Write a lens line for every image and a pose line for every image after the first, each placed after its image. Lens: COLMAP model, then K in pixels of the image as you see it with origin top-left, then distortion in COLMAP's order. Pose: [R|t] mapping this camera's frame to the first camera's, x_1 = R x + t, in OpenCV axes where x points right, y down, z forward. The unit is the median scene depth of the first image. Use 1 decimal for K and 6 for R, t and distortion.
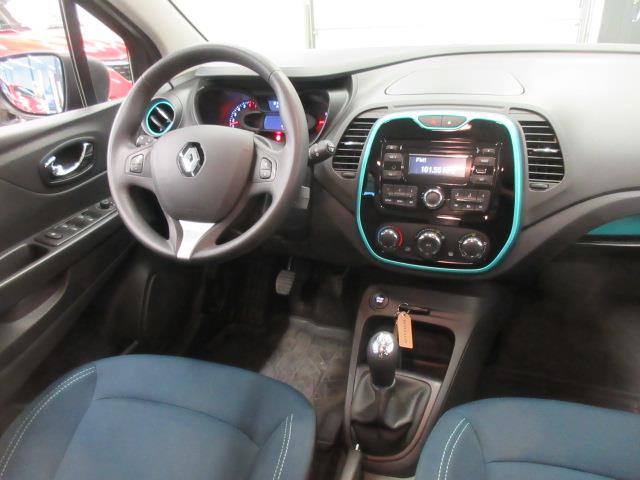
lens RADIAL K [[471.4, 0, 324.3], [0, 471.4, 240.8], [0, 0, 1]] dist [0.026741, 0.003506]
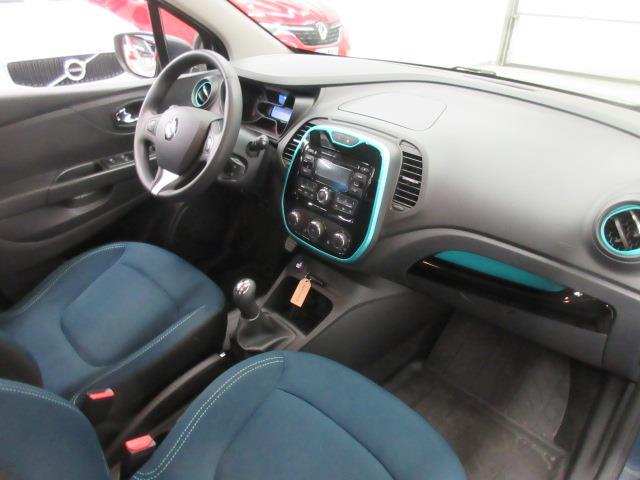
lens RADIAL K [[471.4, 0, 321.2], [0, 471.4, 236.9], [0, 0, 1]] dist [0.026741, 0.003506]
pose [[0.904549, 0.271336, -0.328887, 0.658364], [-0.254910, 0.962485, 0.092976, -0.098409], [0.341777, -0.000265, 0.939781, -0.202947]]
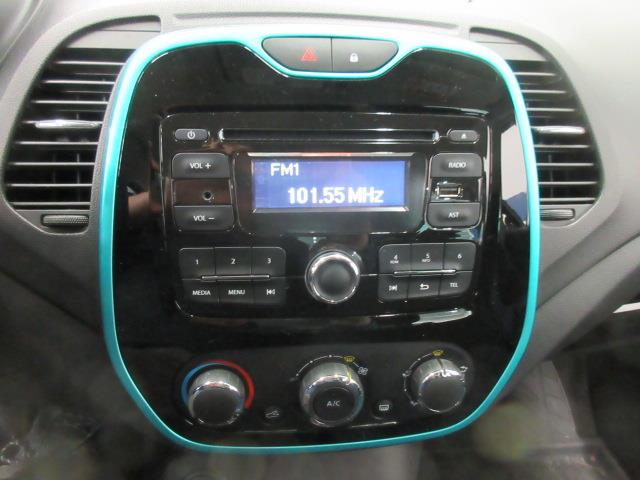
lens RADIAL K [[471.4, 0, 323.5], [0, 471.4, 240.5], [0, 0, 1]] dist [0.026741, 0.003506]
pose [[0.892890, -0.136352, 0.429134, 0.074331], [0.113790, 0.990443, 0.077942, -0.141104], [-0.435660, -0.020762, 0.899872, 0.667090]]
